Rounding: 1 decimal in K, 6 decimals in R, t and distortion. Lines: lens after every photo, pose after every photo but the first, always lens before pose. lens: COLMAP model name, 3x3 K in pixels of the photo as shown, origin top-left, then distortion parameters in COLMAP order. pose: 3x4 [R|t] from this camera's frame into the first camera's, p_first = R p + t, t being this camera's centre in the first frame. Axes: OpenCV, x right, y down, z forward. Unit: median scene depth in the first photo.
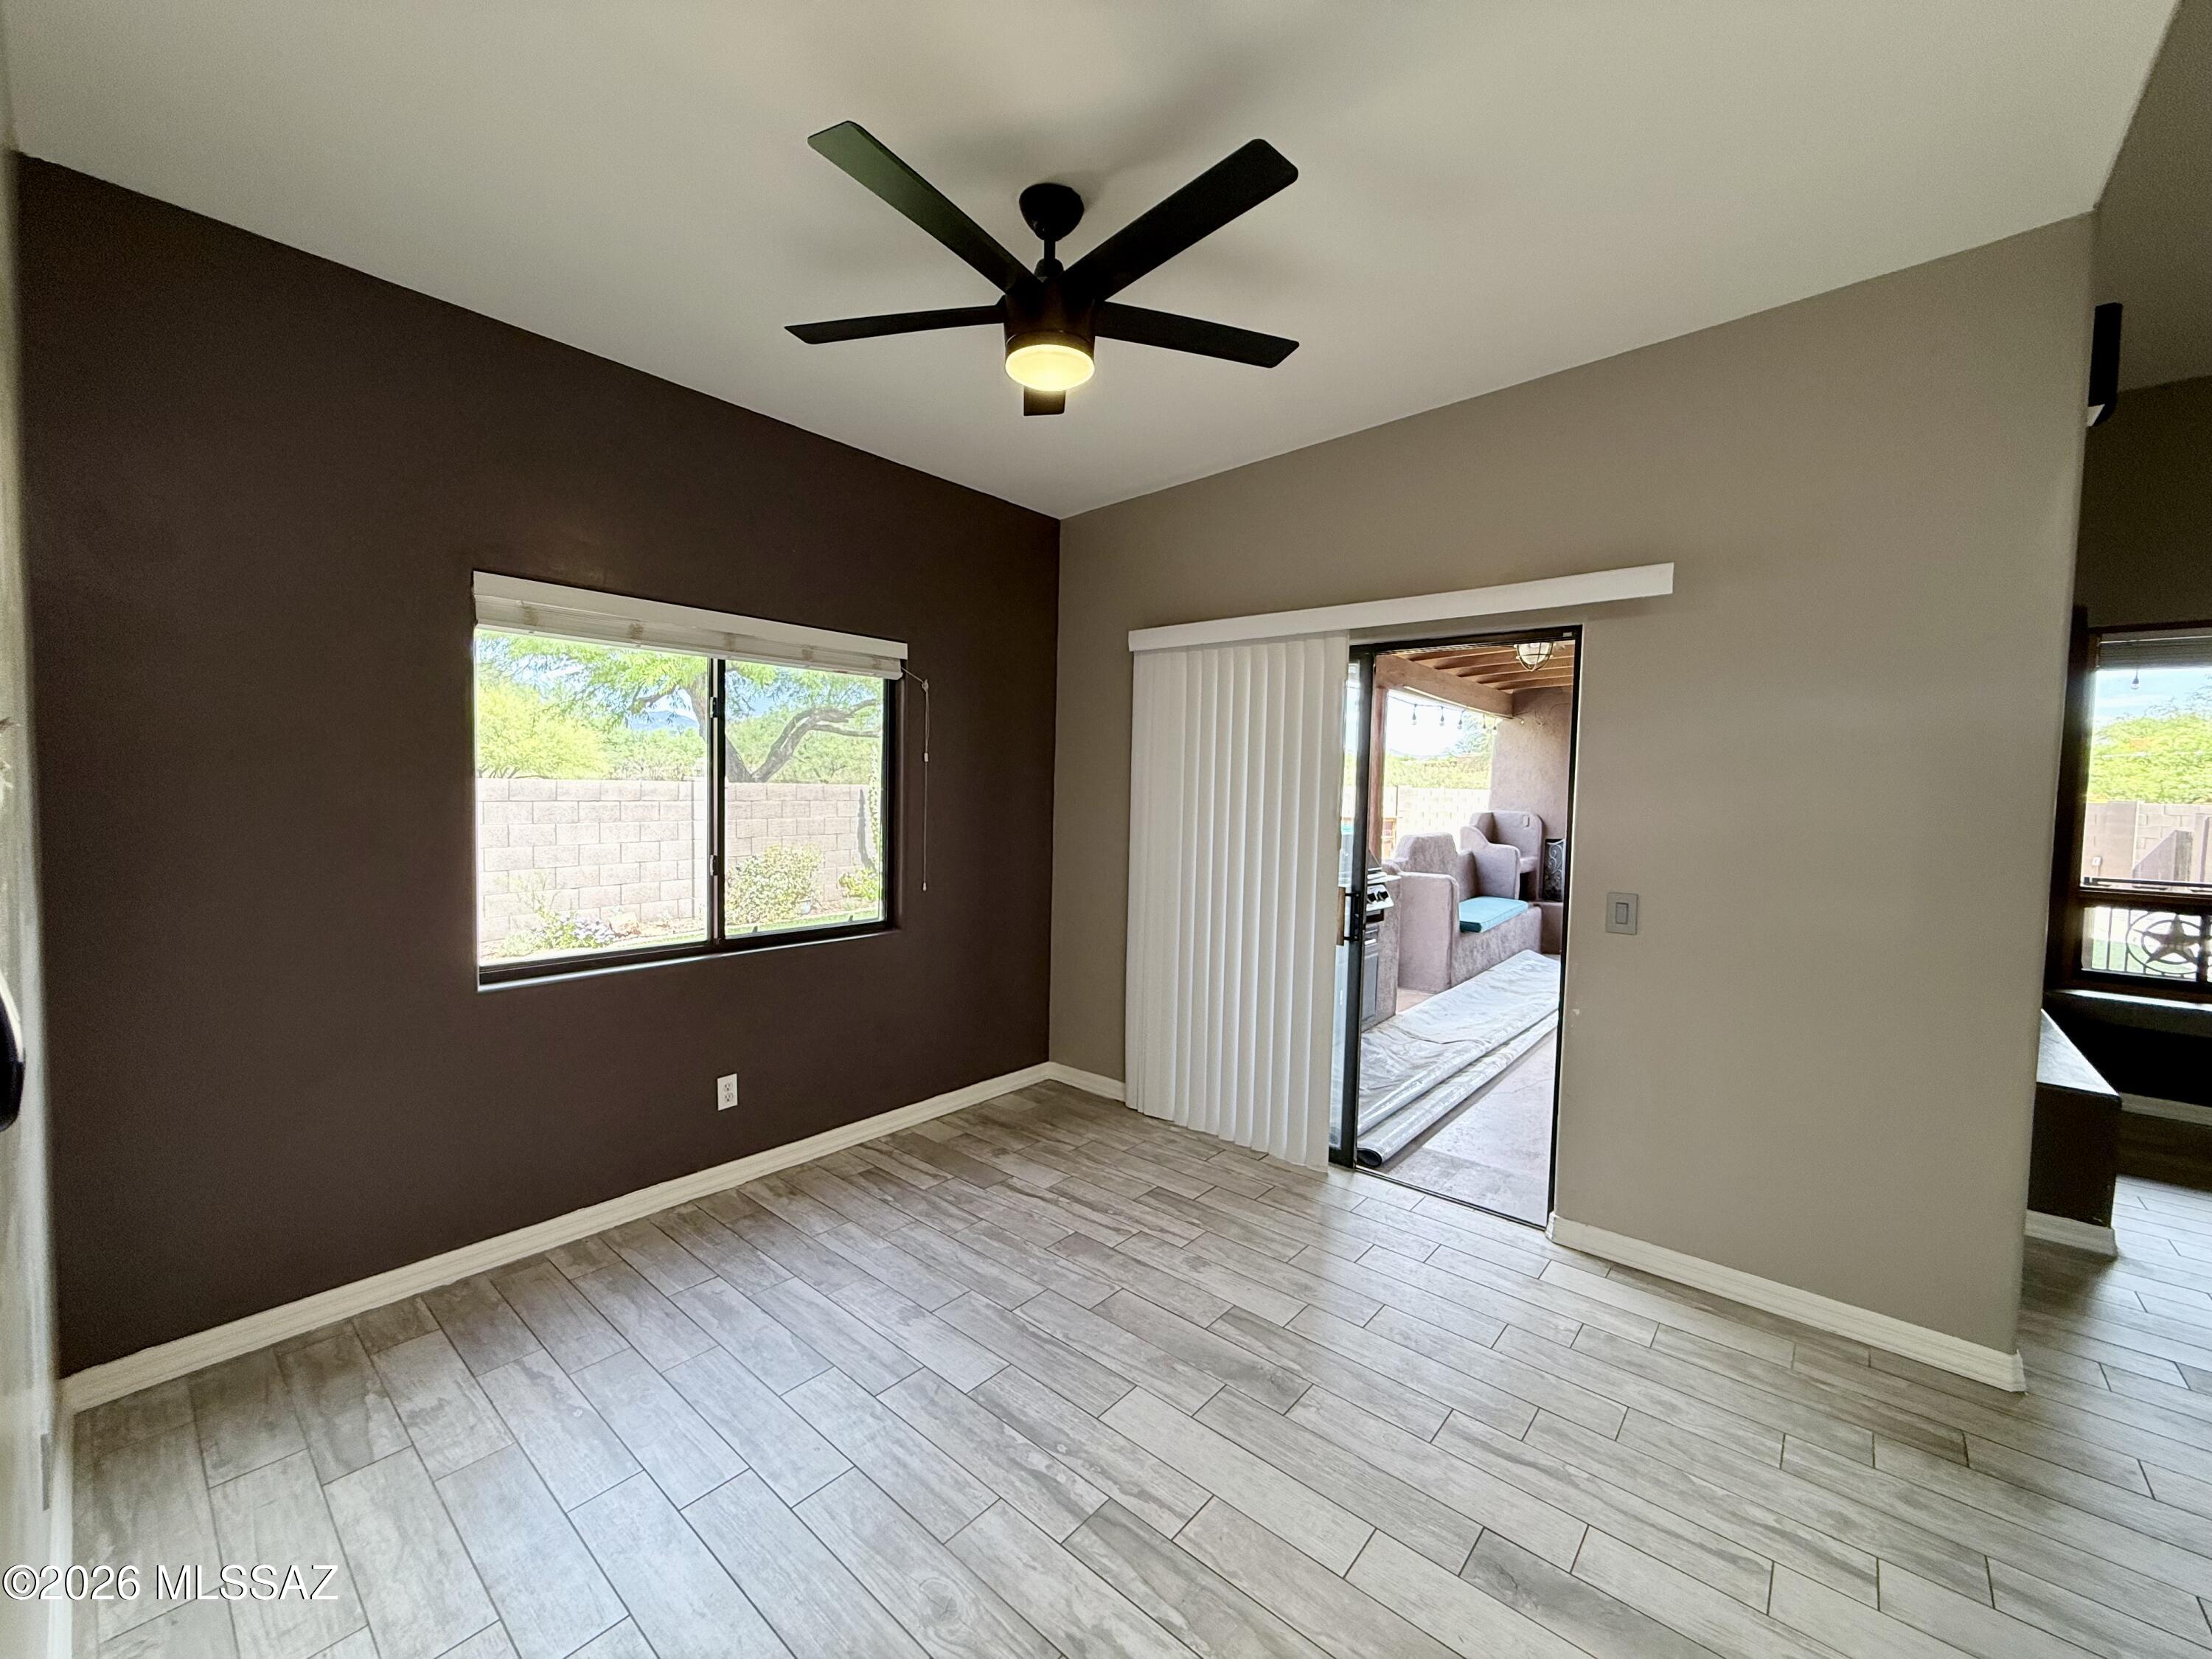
lens RADIAL K [[882.8, 0, 1096.4], [0, 882.8, 825.6], [0, 0, 1]] dist [-0.000998, 0.001285]
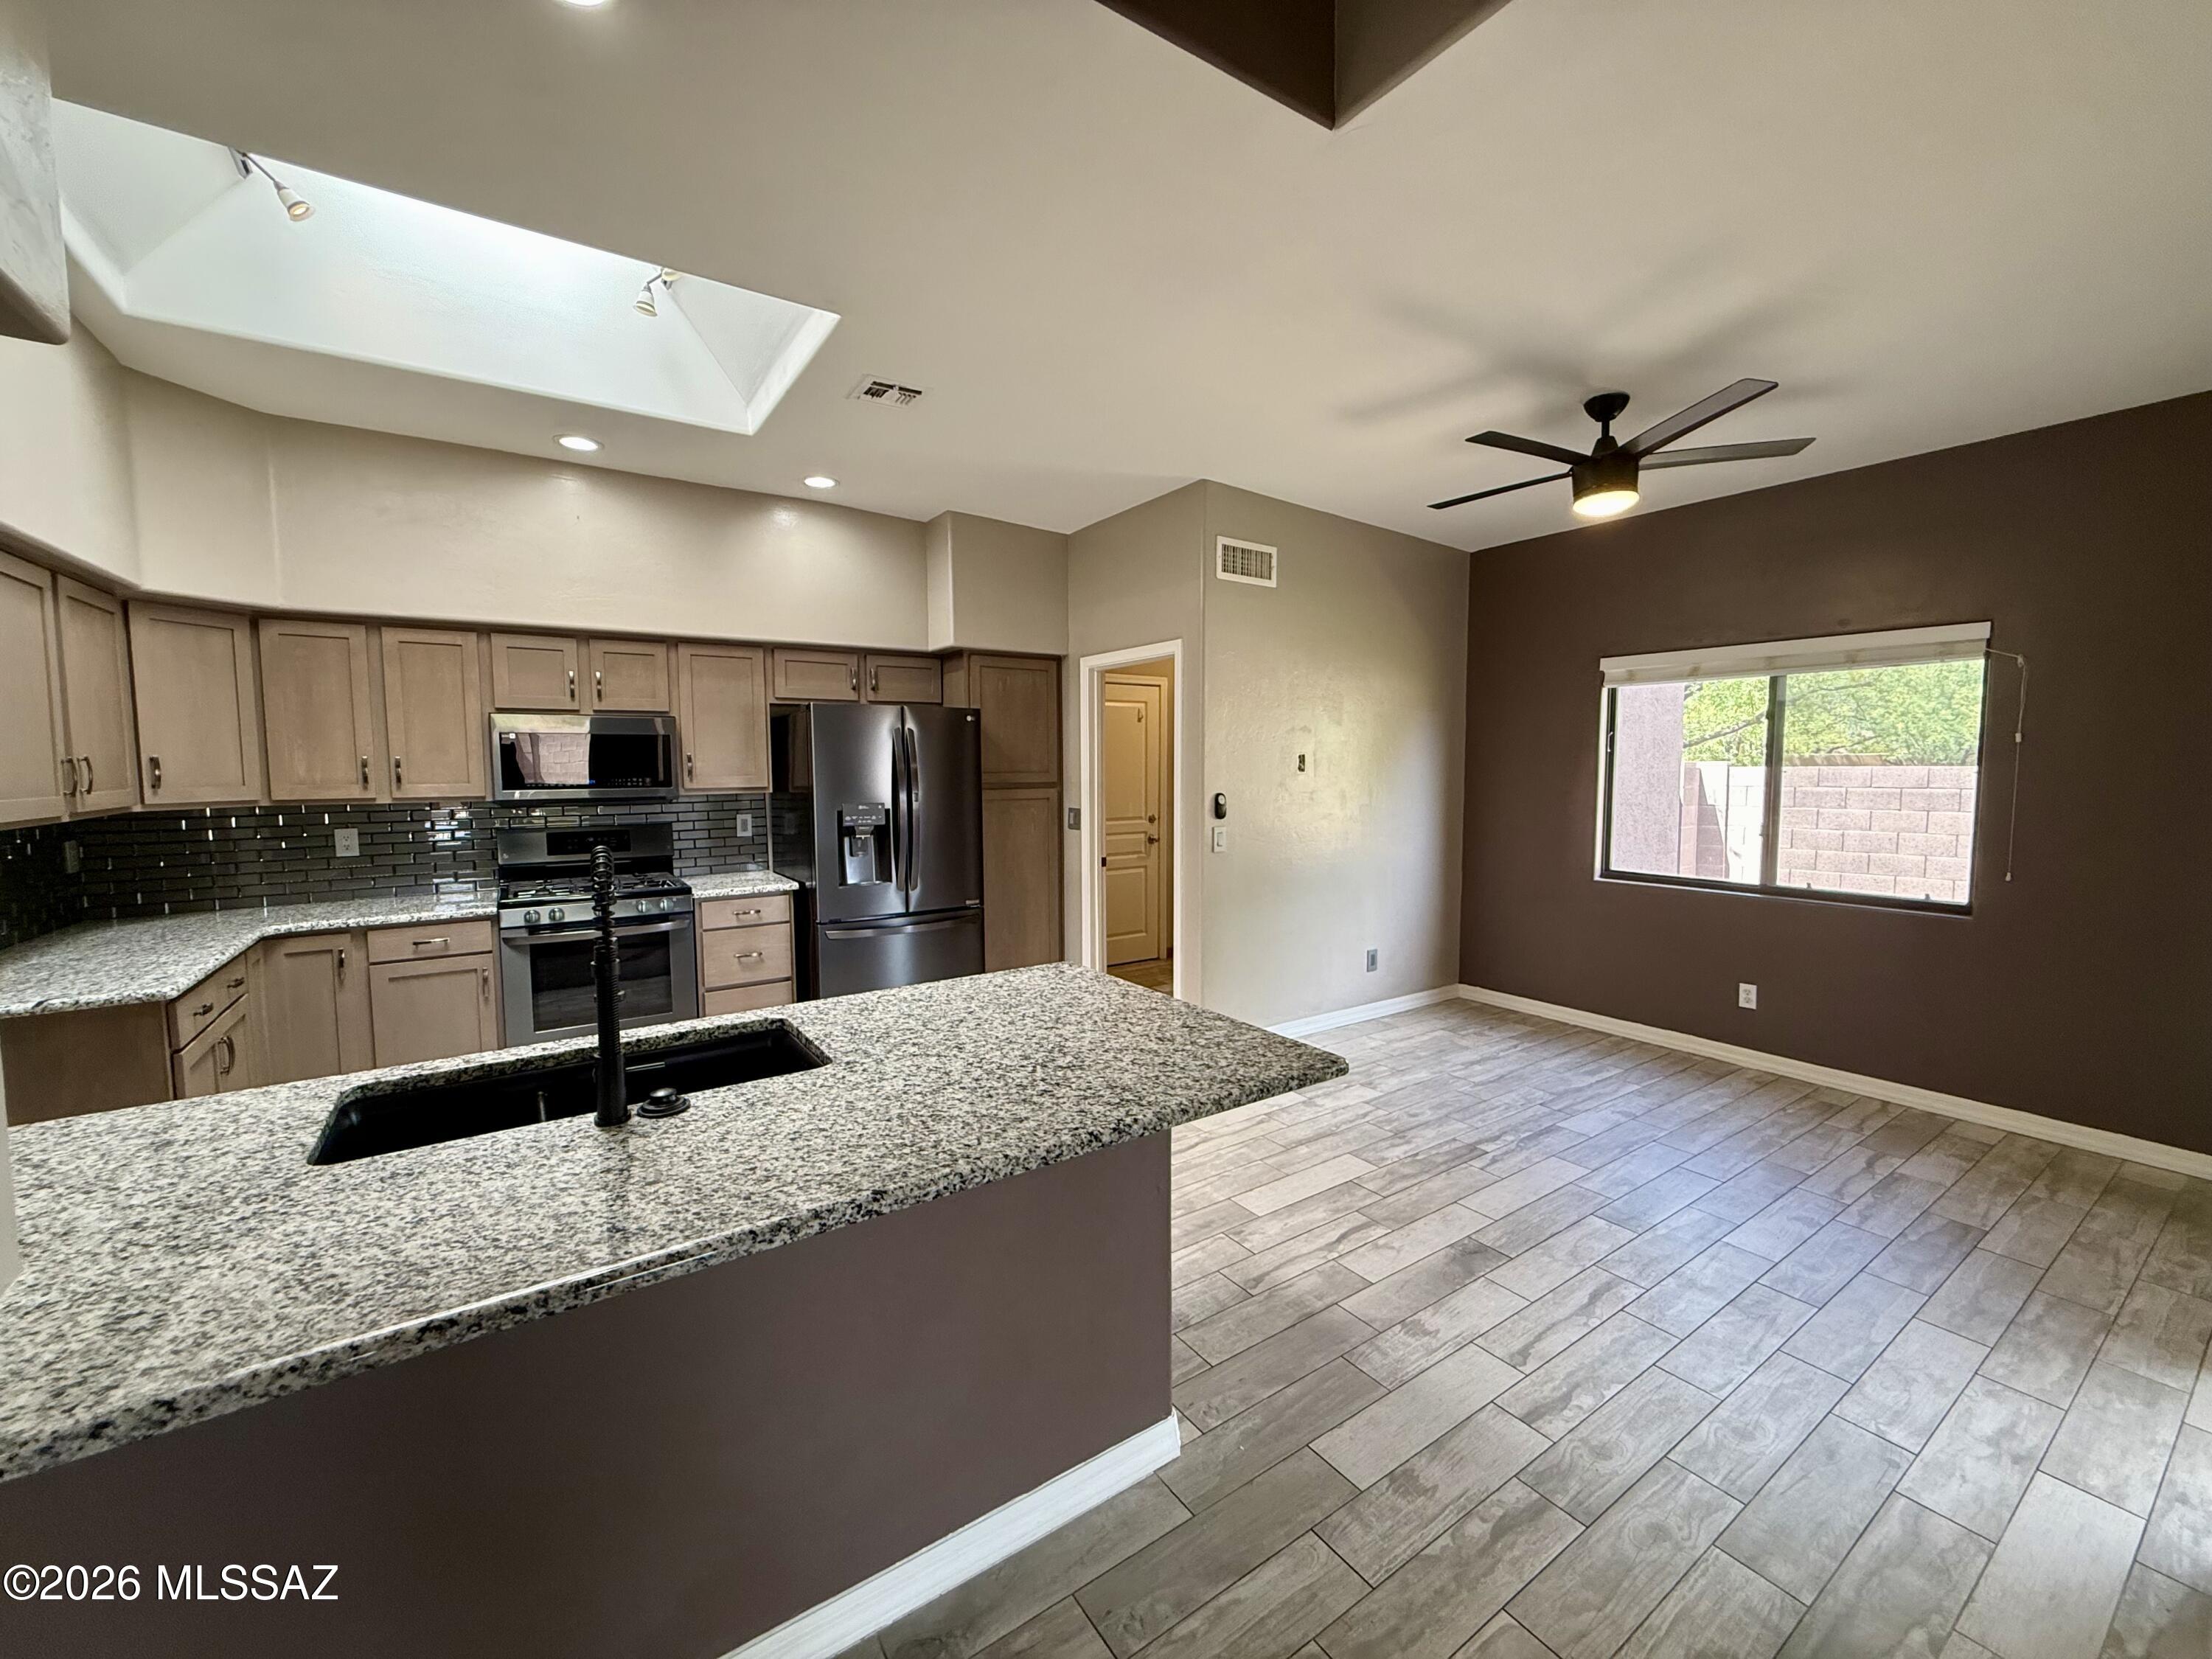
lens RADIAL K [[882.8, 0, 1100.7], [0, 882.8, 823.0], [0, 0, 1]] dist [-0.000998, 0.001285]
pose [[-0.260088, 0.045057, -0.964533, 1.173129], [-0.046240, 0.997183, 0.059051, 0.002331], [0.964477, 0.059958, -0.257272, 0.385407]]
